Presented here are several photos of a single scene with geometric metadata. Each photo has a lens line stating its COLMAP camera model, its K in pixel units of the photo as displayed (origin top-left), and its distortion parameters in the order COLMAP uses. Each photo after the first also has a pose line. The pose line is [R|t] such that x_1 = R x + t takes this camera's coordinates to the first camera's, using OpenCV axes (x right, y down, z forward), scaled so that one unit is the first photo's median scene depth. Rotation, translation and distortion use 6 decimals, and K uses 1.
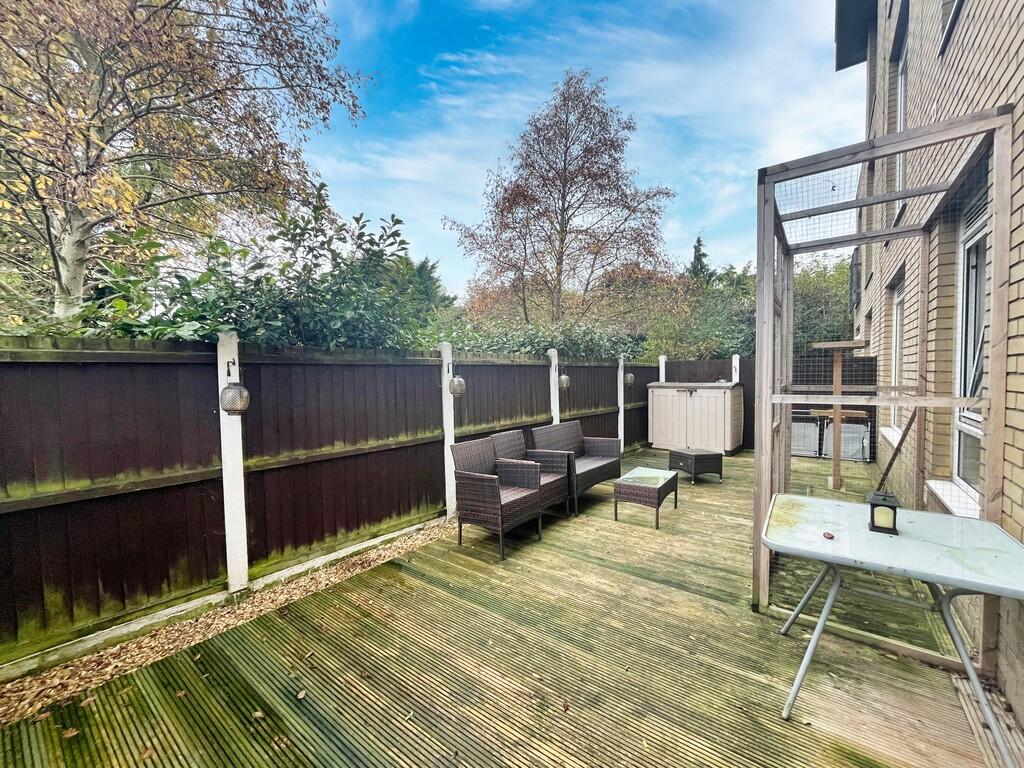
lens RADIAL K [[410.8, 0, 508.4], [0, 410.8, 387.1], [0, 0, 1]] dist [-0.004621, -0.000369]
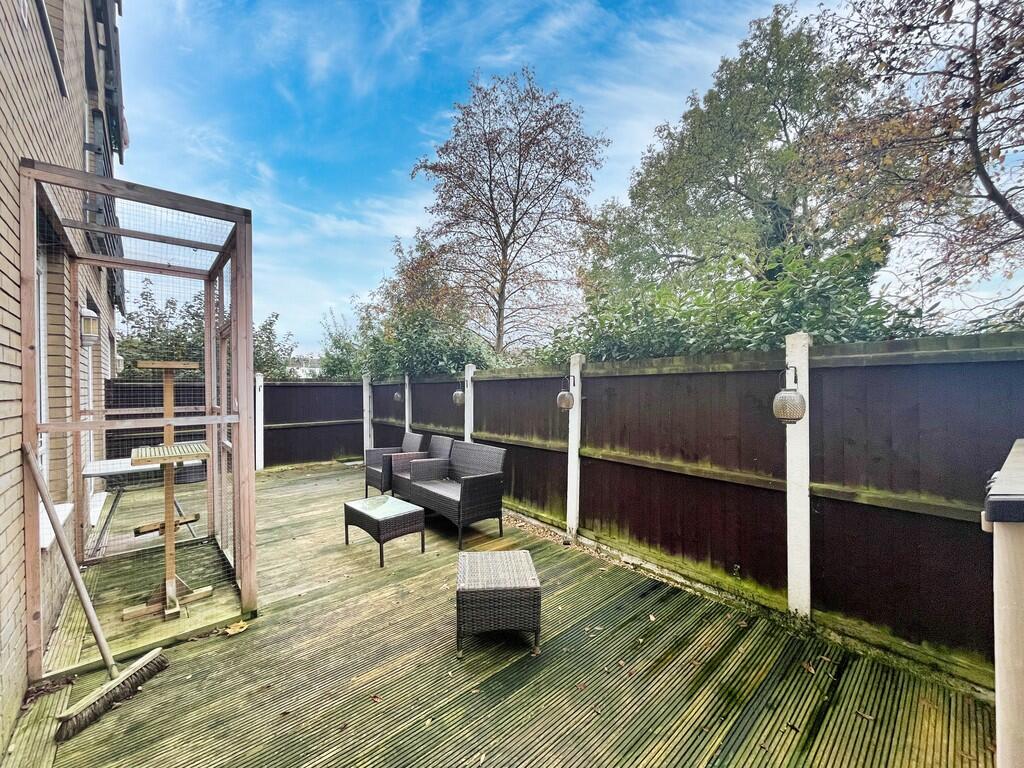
lens RADIAL K [[410.8, 0, 508.4], [0, 410.8, 387.1], [0, 0, 1]] dist [-0.004621, -0.000369]
pose [[-0.186905, 0.013435, -0.982286, 1.105297], [-0.018826, 0.999674, 0.017255, -0.059343], [0.982198, 0.021718, -0.186591, 1.357791]]
